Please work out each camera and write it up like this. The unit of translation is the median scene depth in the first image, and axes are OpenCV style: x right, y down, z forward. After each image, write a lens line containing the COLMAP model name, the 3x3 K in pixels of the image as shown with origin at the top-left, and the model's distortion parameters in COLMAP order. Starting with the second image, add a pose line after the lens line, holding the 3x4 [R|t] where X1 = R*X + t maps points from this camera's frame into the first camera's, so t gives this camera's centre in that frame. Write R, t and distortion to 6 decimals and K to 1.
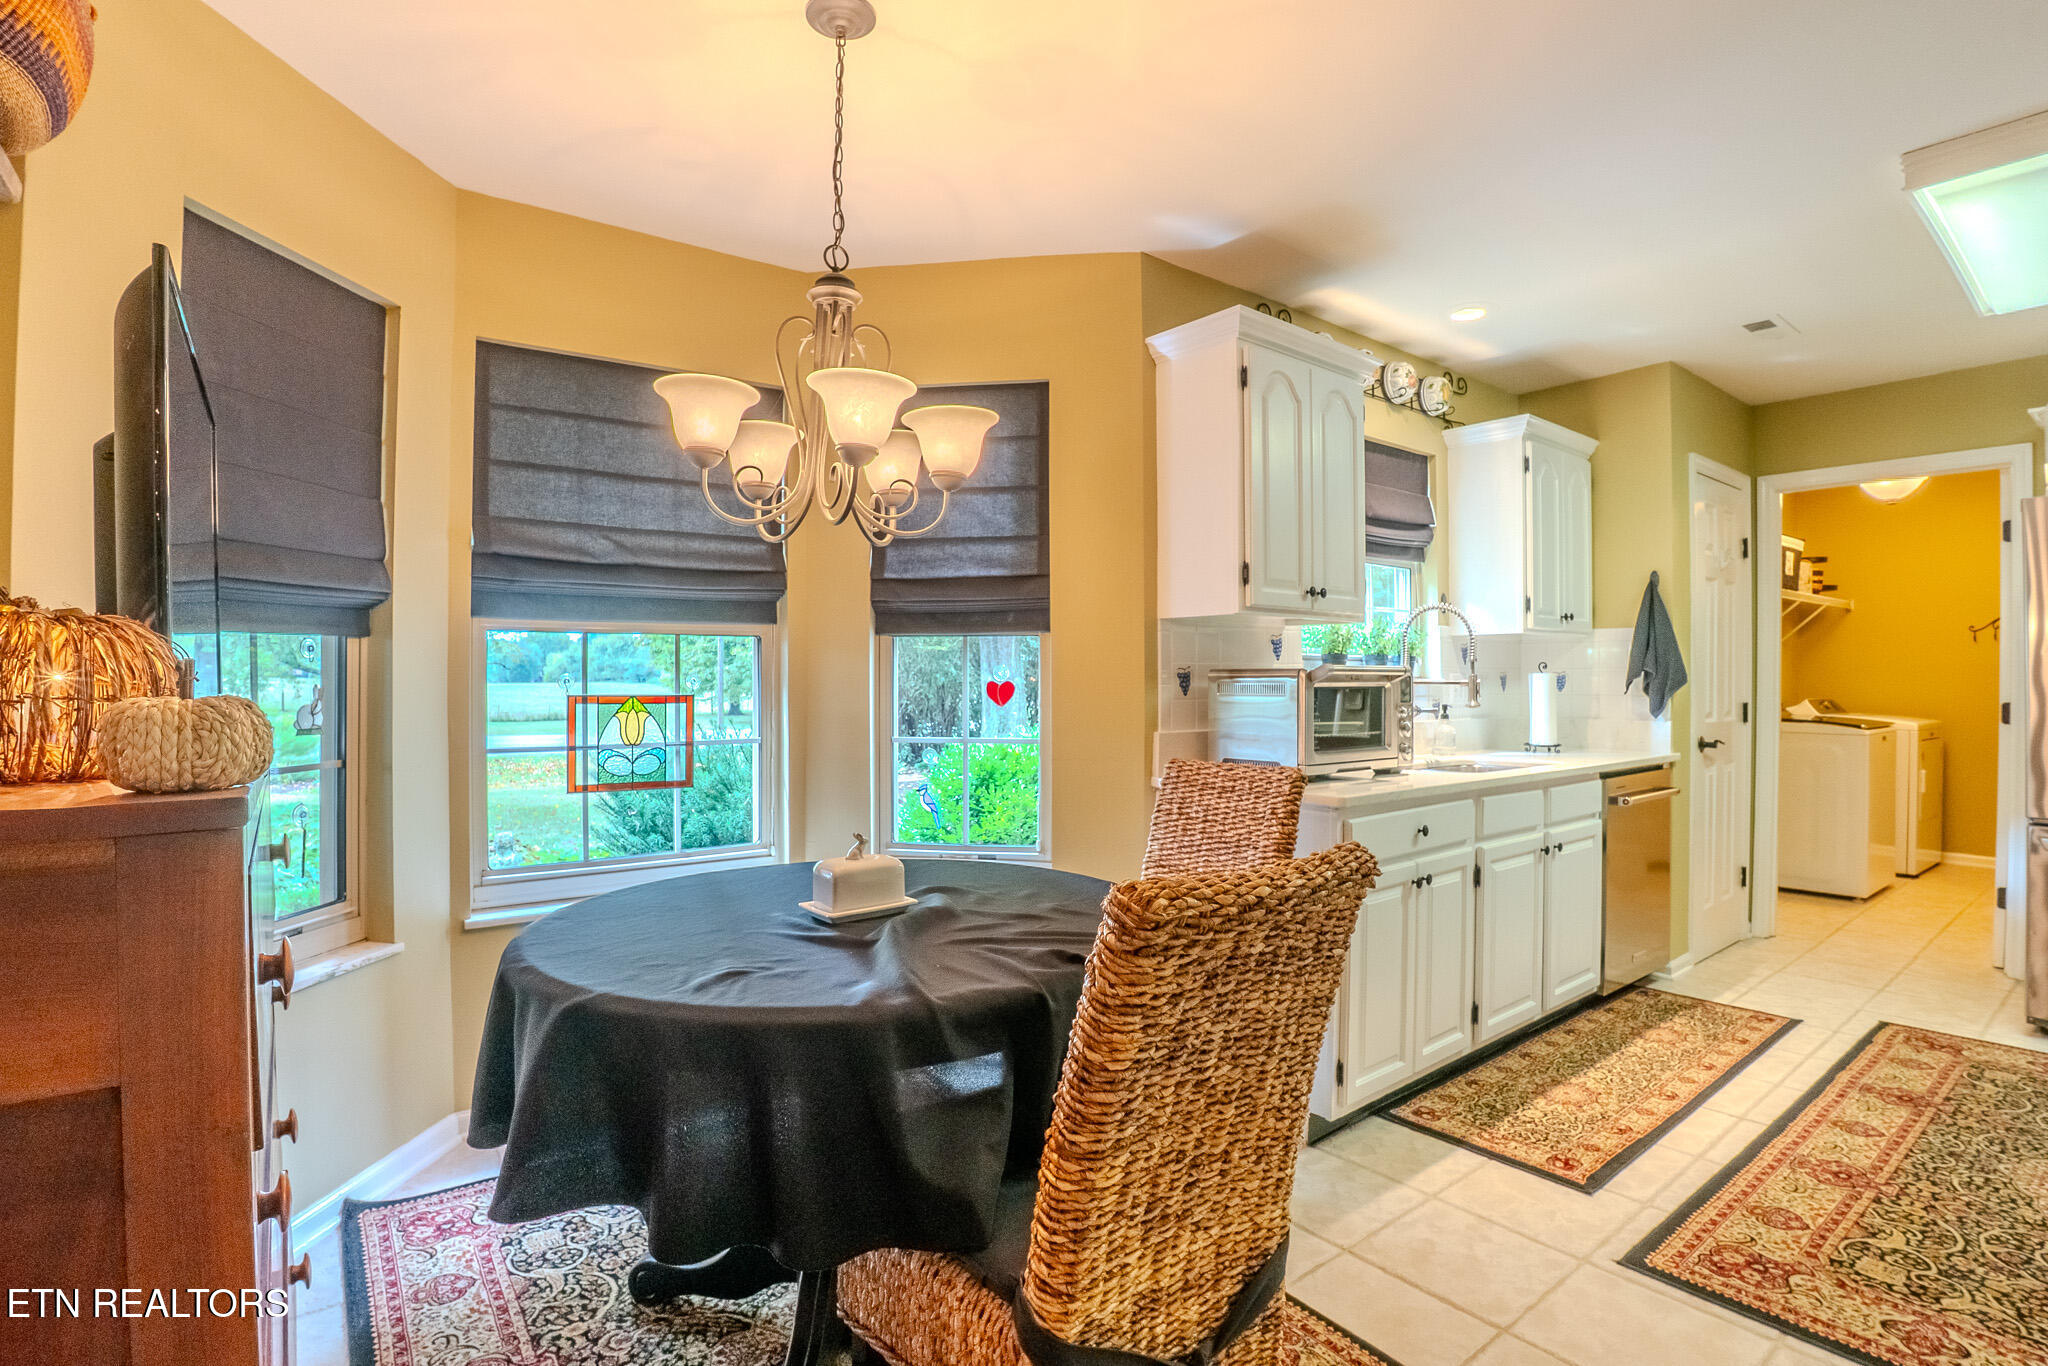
lens RADIAL K [[989.5, 0, 1024.0], [0, 989.5, 683.0], [0, 0, 1]] dist [-0.057499, 0.011815]
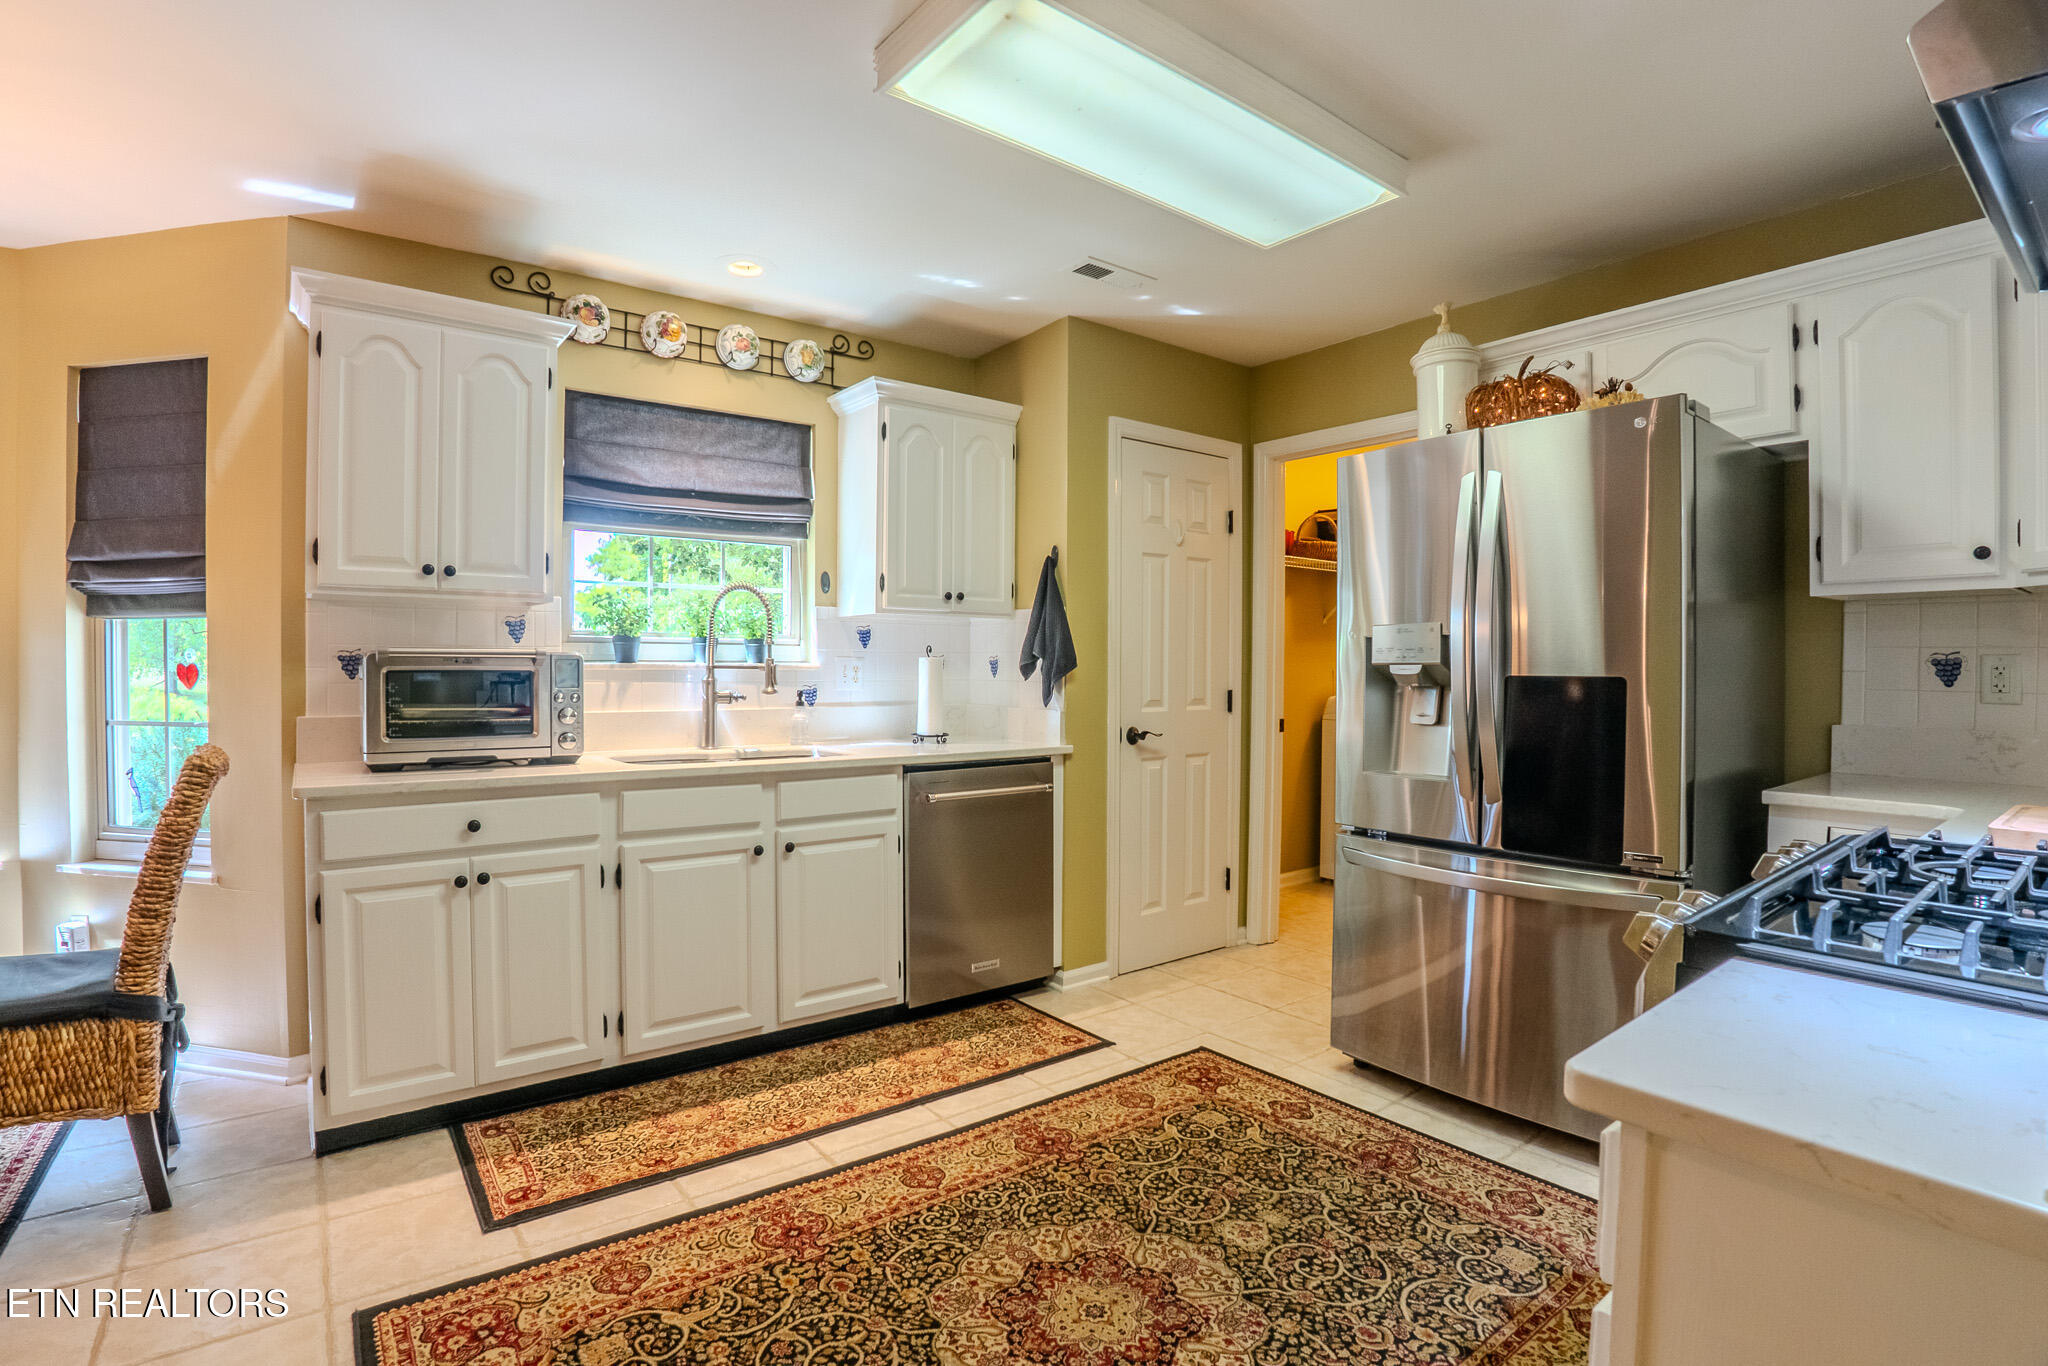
lens RADIAL K [[973.5, 0, 991.2], [0, 973.5, 678.7], [0, 0, 1]] dist [-0.053048, 0.000867]
pose [[0.999632, 0.002646, -0.027004, 0.748653], [-0.002377, 0.999947, 0.009989, 0.001339], [0.027029, -0.009922, 0.999585, 0.090932]]
